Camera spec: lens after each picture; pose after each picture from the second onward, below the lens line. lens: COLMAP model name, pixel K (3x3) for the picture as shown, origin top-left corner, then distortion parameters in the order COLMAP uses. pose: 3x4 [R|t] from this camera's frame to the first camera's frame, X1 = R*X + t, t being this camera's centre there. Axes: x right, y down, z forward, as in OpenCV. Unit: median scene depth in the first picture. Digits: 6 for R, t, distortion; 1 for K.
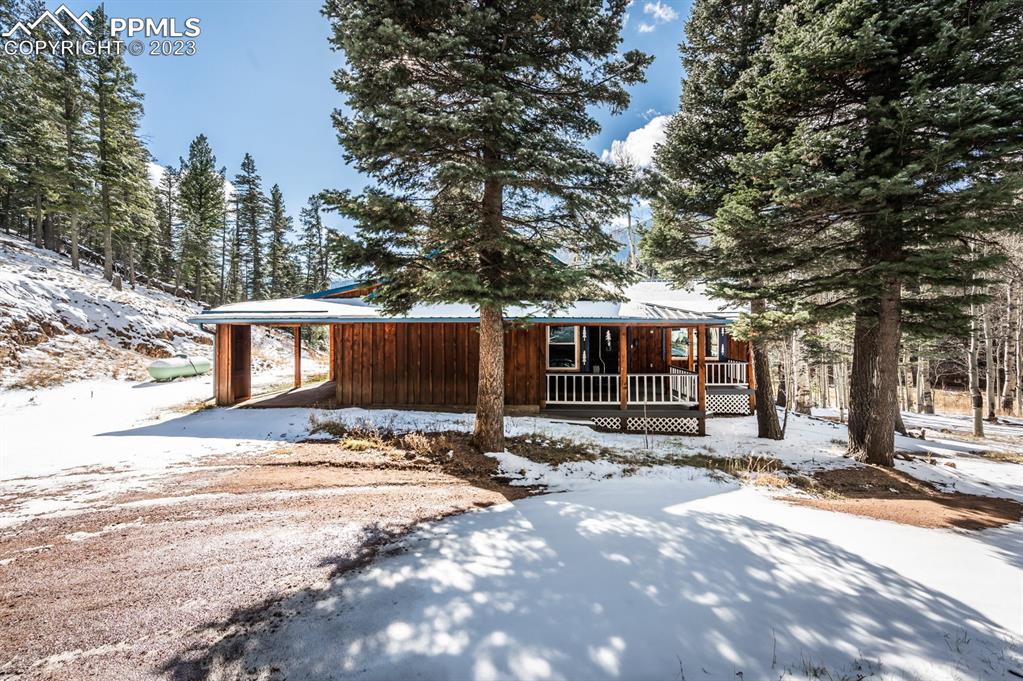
lens RADIAL K [[407.5, 0, 508.9], [0, 407.5, 335.3], [0, 0, 1]] dist [-0.000526, 0.000054]
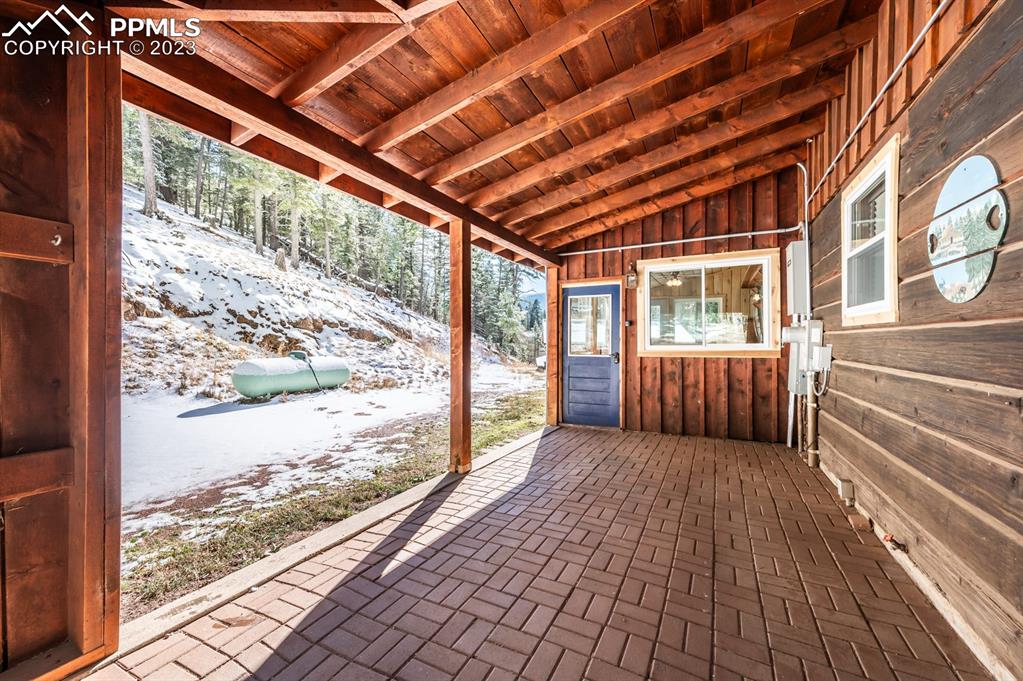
lens RADIAL K [[407.5, 0, 507.8], [0, 407.5, 342.6], [0, 0, 1]] dist [-0.000526, 0.000054]
pose [[0.906037, 0.006866, -0.423144, -0.275941], [-0.007457, 0.999972, 0.000260, 0.028900], [0.423134, 0.002920, 0.906063, 0.558974]]
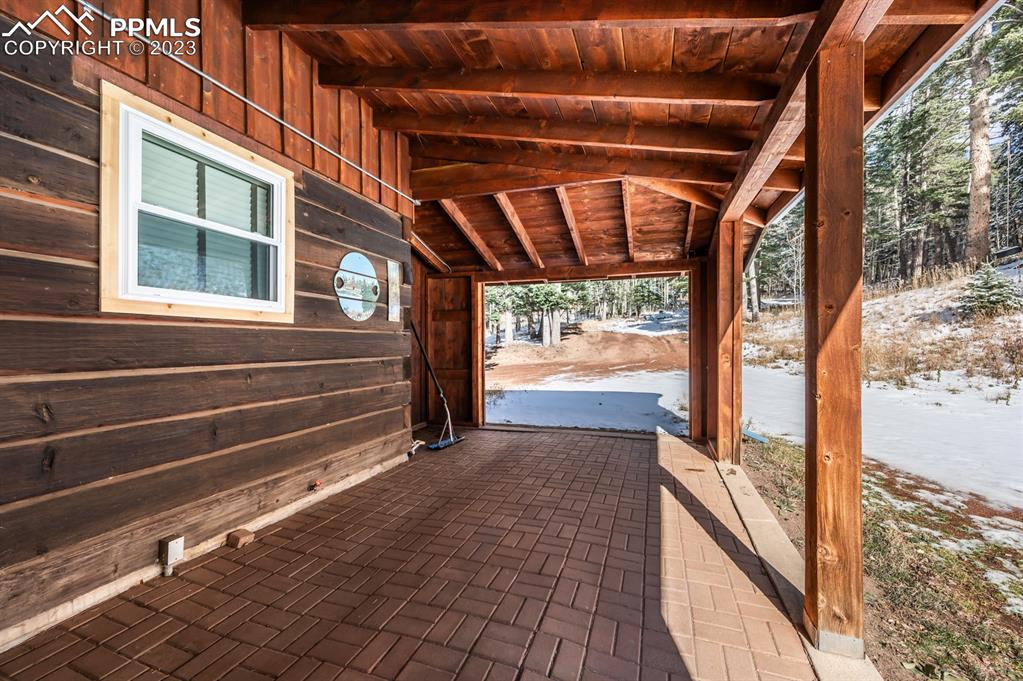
lens RADIAL K [[407.5, 0, 514.1], [0, 407.5, 340.5], [0, 0, 1]] dist [-0.000526, 0.000054]
pose [[-0.958896, 0.007843, 0.283650, -0.430329], [0.008767, 0.999960, 0.001988, 0.028297], [-0.283623, 0.004393, -0.958926, 1.192467]]
